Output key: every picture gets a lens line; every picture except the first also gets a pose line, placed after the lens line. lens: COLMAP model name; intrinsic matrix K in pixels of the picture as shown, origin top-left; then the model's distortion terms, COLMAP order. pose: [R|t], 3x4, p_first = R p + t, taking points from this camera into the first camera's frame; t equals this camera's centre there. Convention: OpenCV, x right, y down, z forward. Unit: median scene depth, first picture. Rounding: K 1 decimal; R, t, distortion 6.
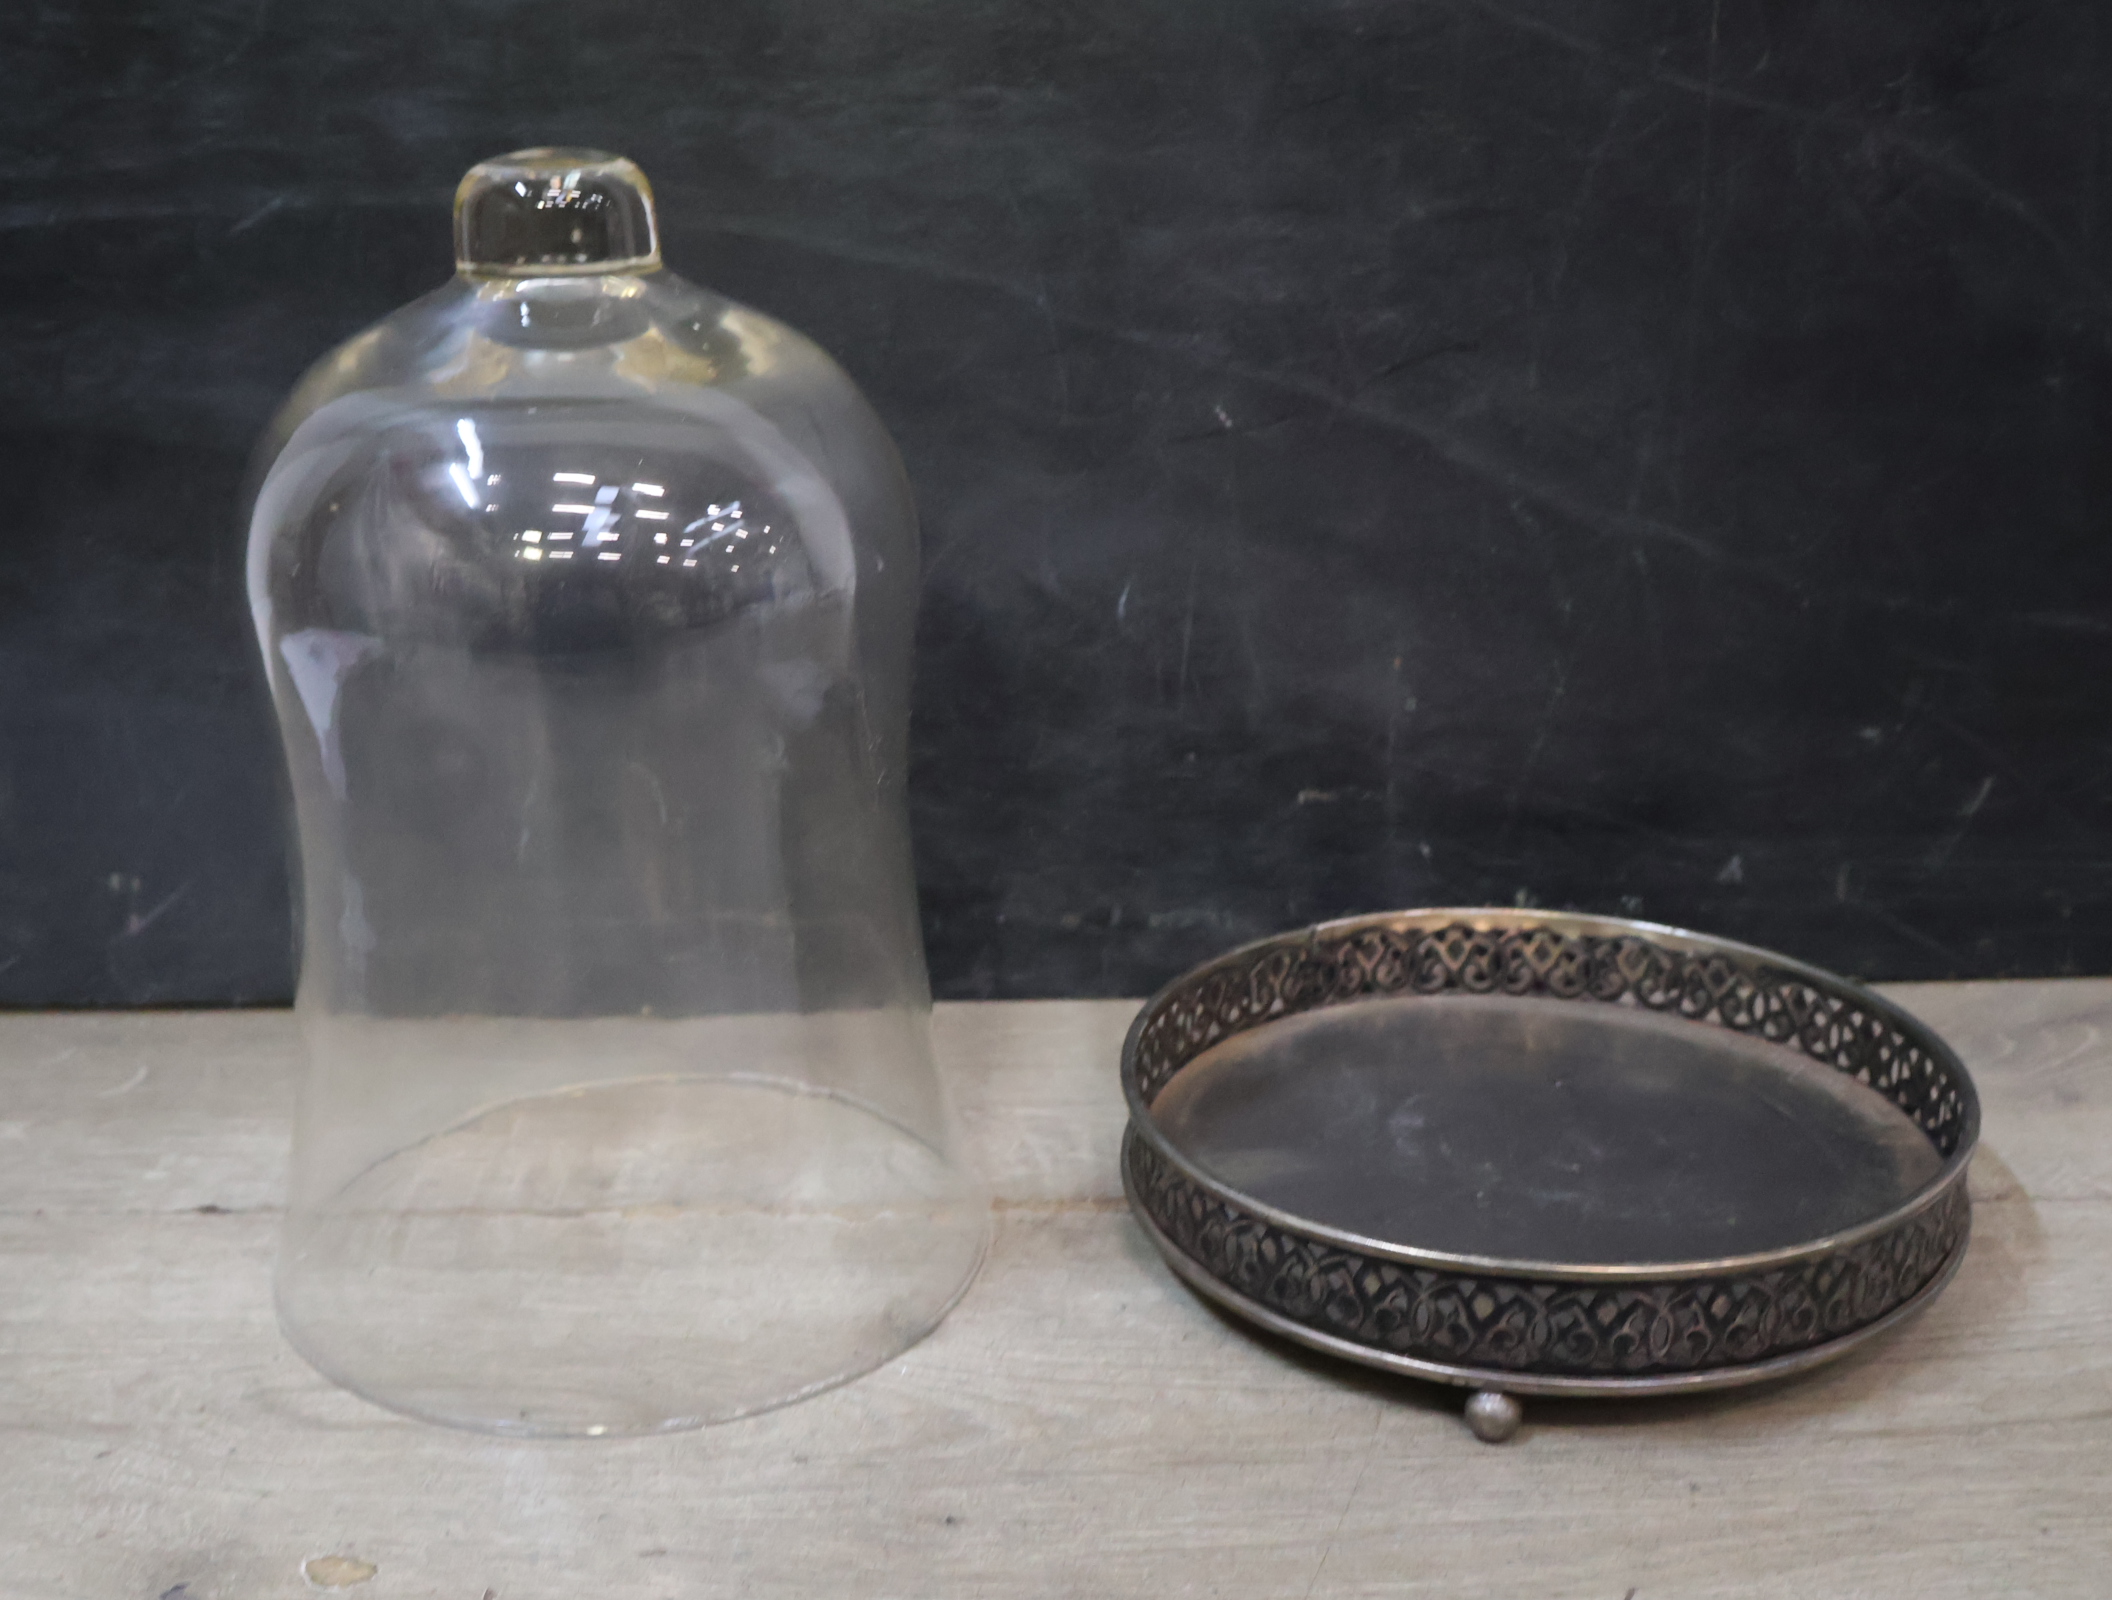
lens RADIAL K [[2561.1, 0, 1046.4], [0, 2561.1, 799.5], [0, 0, 1]] dist [0.004619, 0.000000]
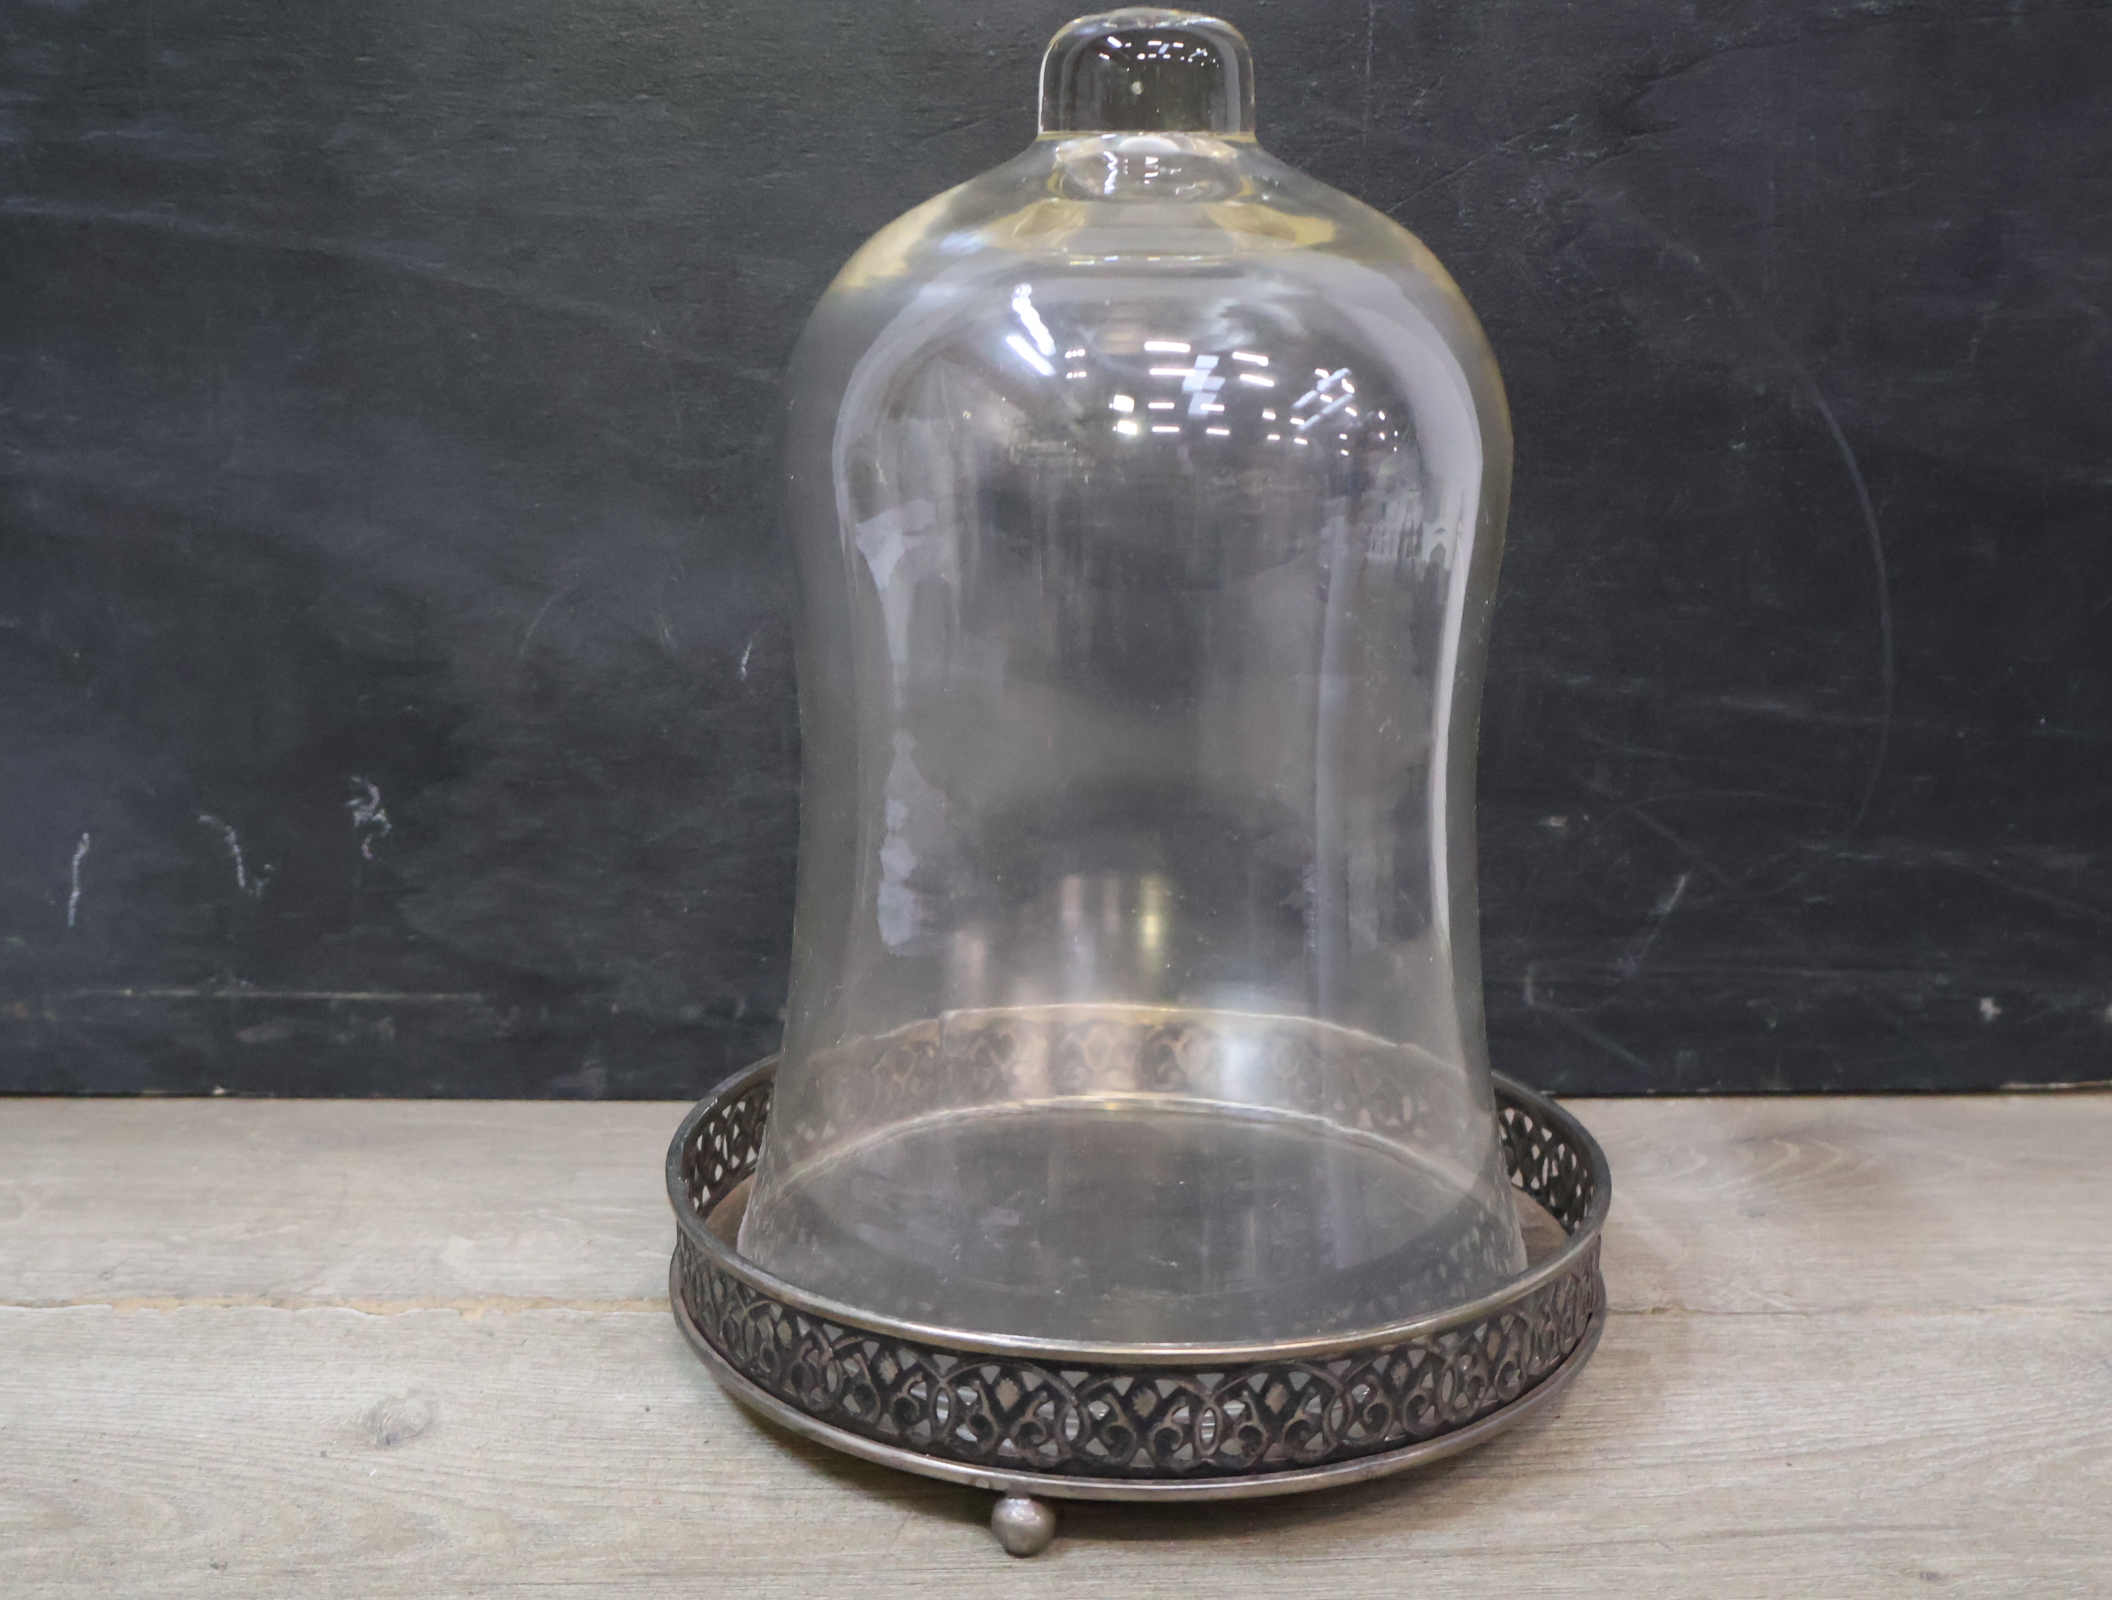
lens RADIAL K [[2561.1, 0, 1046.2], [0, 2561.1, 808.5], [0, 0, 1]] dist [0.004619, 0.000000]
pose [[0.999547, 0.019848, 0.022637, 0.154530], [-0.017716, 0.995715, -0.090763, 0.075123], [-0.024342, 0.090321, 0.995615, 0.106720]]
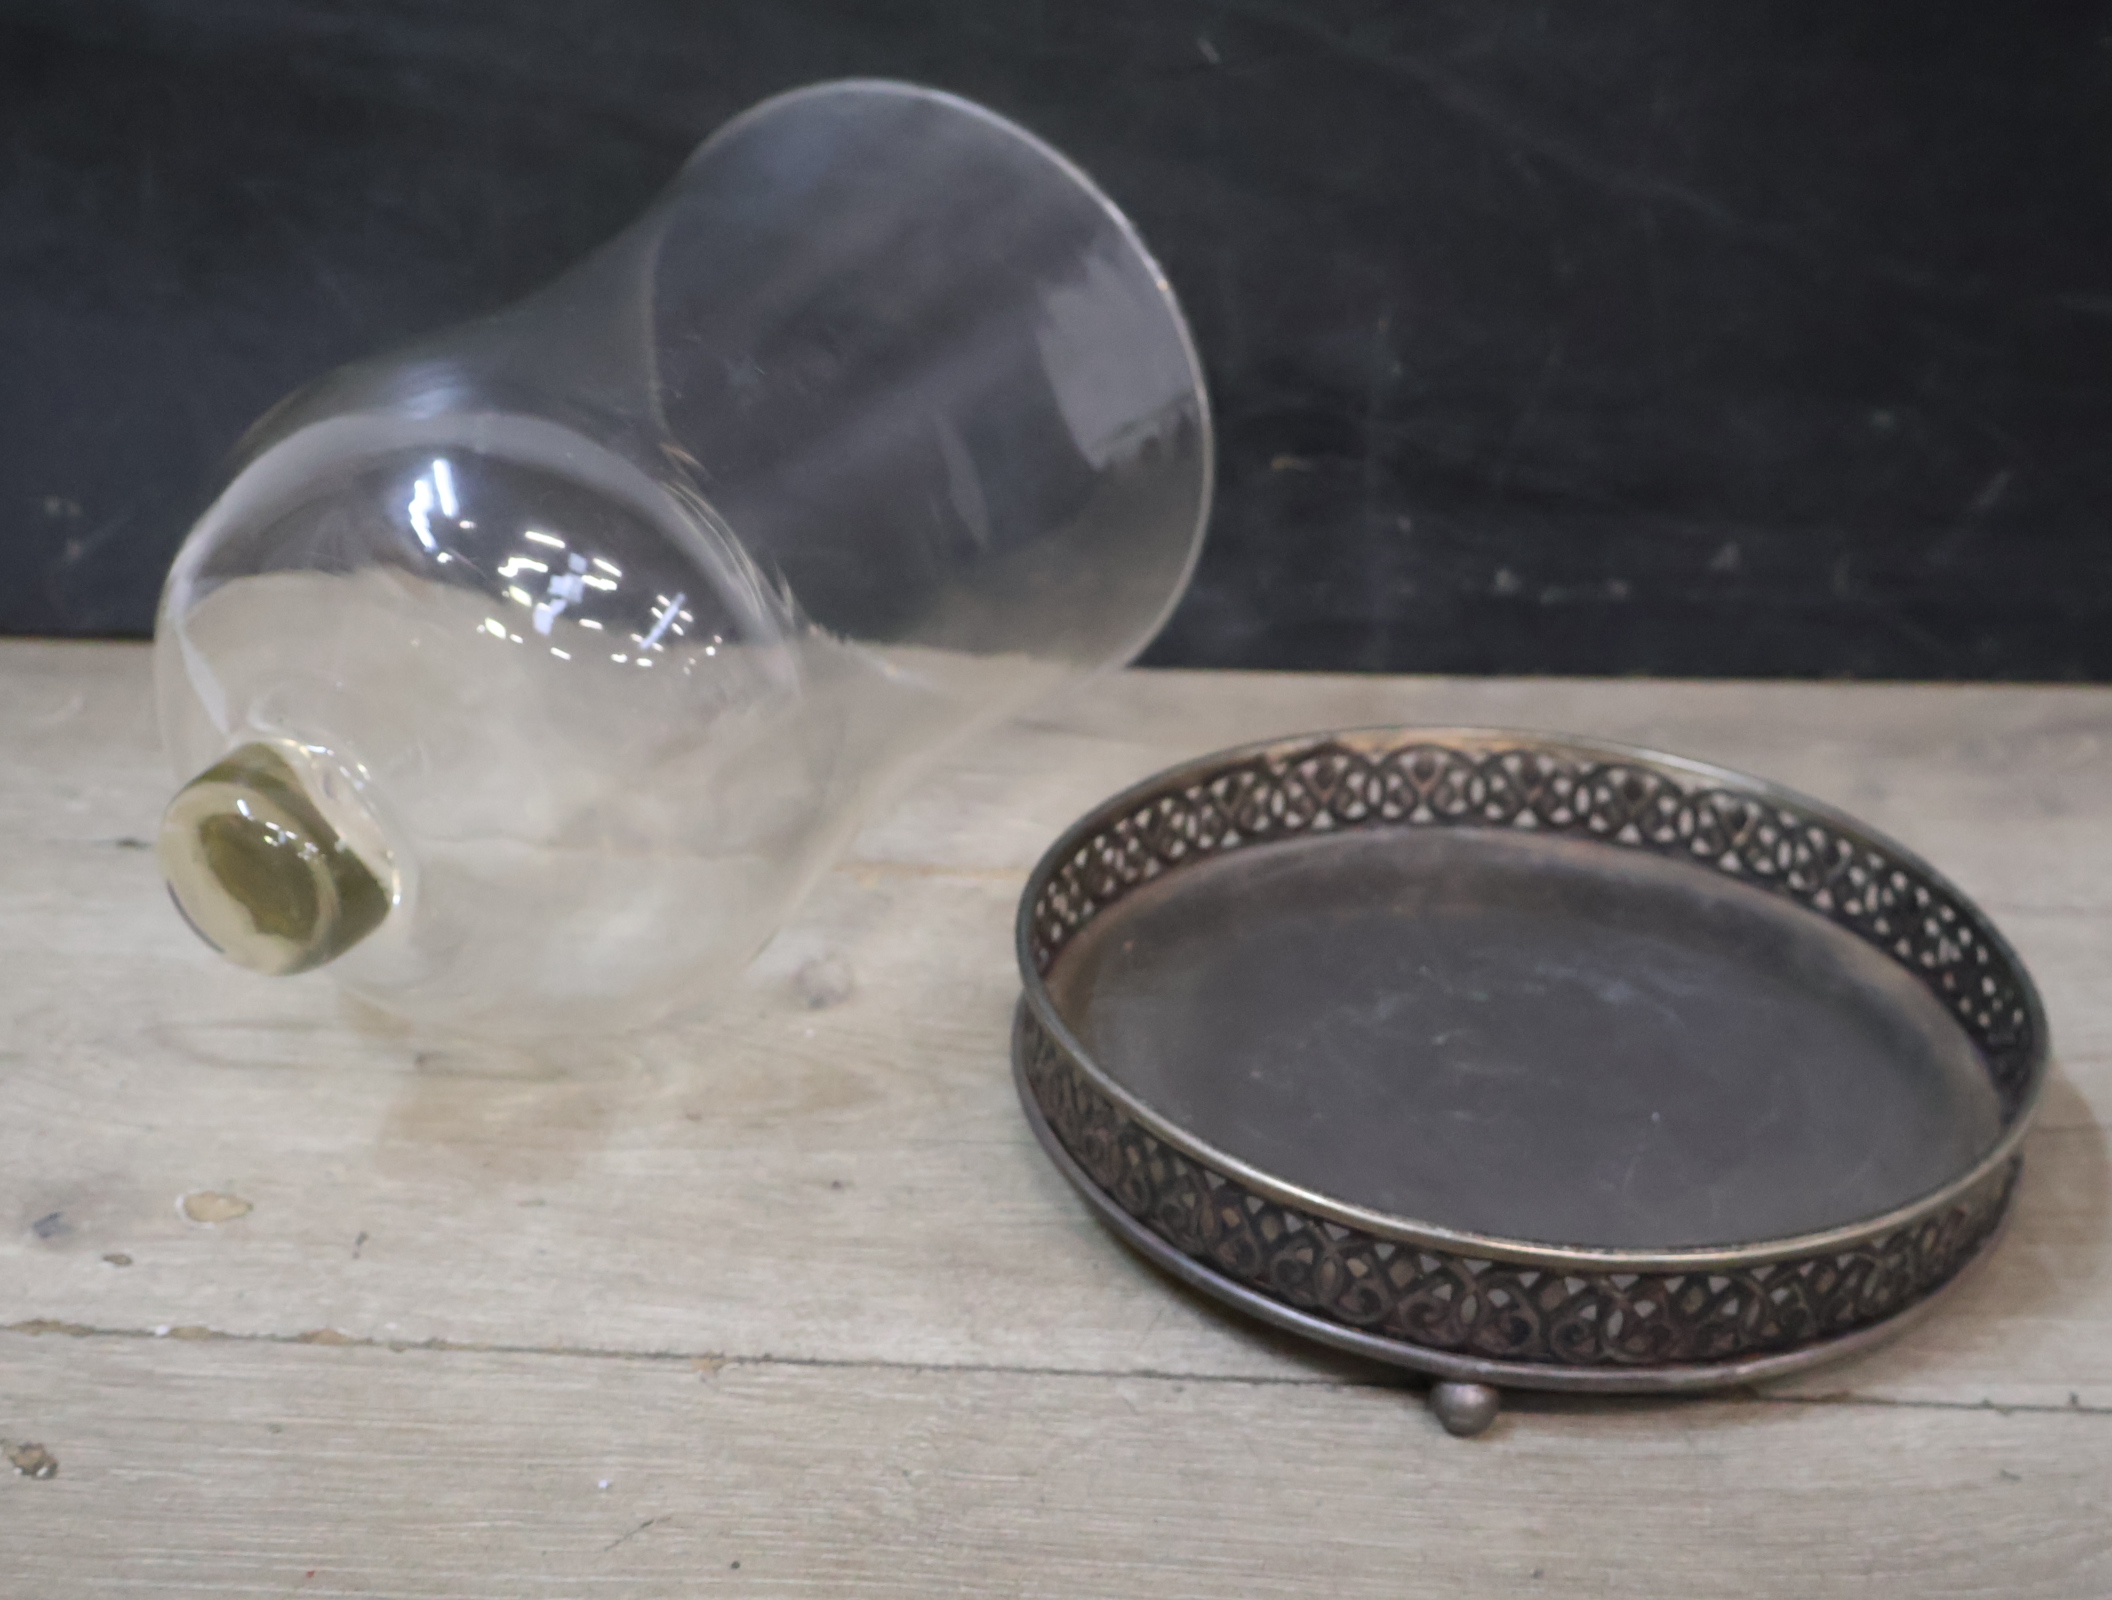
lens RADIAL K [[2561.1, 0, 1056.4], [0, 2561.1, 807.7], [0, 0, 1]] dist [0.004619, 0.000000]
pose [[0.998872, 0.040308, -0.025098, 0.061650], [-0.036734, 0.990909, 0.129419, 0.007267], [0.030087, -0.128351, 0.991272, 0.043633]]
